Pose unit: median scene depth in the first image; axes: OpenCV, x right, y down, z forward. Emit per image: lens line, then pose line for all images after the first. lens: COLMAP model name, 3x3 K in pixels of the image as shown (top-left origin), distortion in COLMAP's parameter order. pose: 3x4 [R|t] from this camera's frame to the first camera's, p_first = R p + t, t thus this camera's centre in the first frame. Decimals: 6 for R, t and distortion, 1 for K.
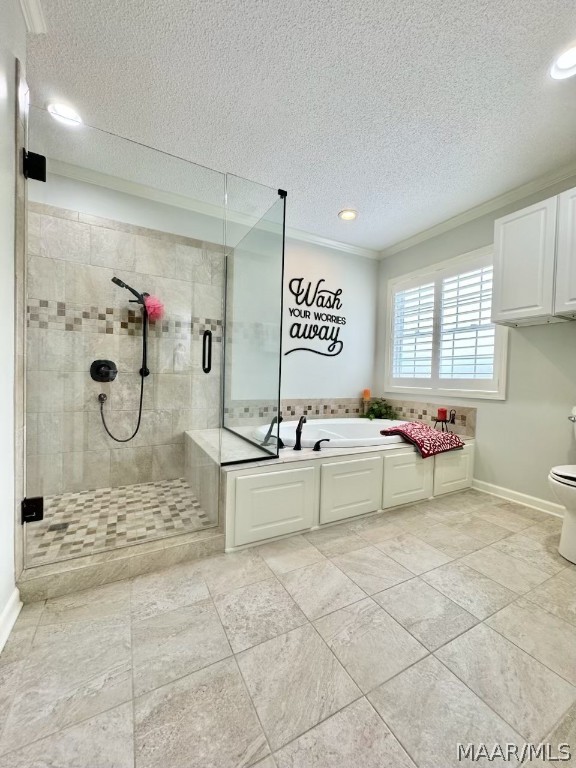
lens RADIAL K [[306.1, 0, 290.4], [0, 306.1, 384.5], [0, 0, 1]] dist [-0.000358, 0.001122]
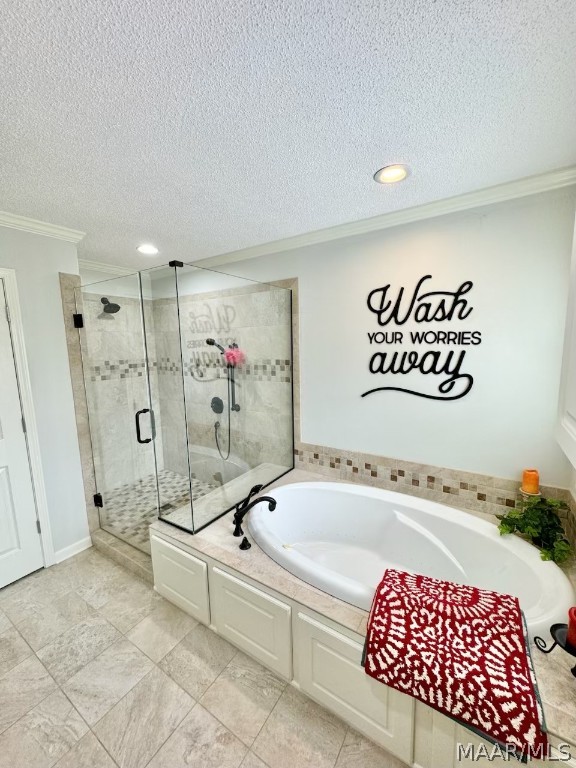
lens RADIAL K [[306.1, 0, 289.3], [0, 306.1, 384.2], [0, 0, 1]] dist [-0.000358, 0.001122]
pose [[0.476040, 0.077960, -0.875961, 0.536594], [0.011522, 0.995425, 0.094854, -0.193582], [0.879348, -0.055247, 0.472964, 0.468818]]
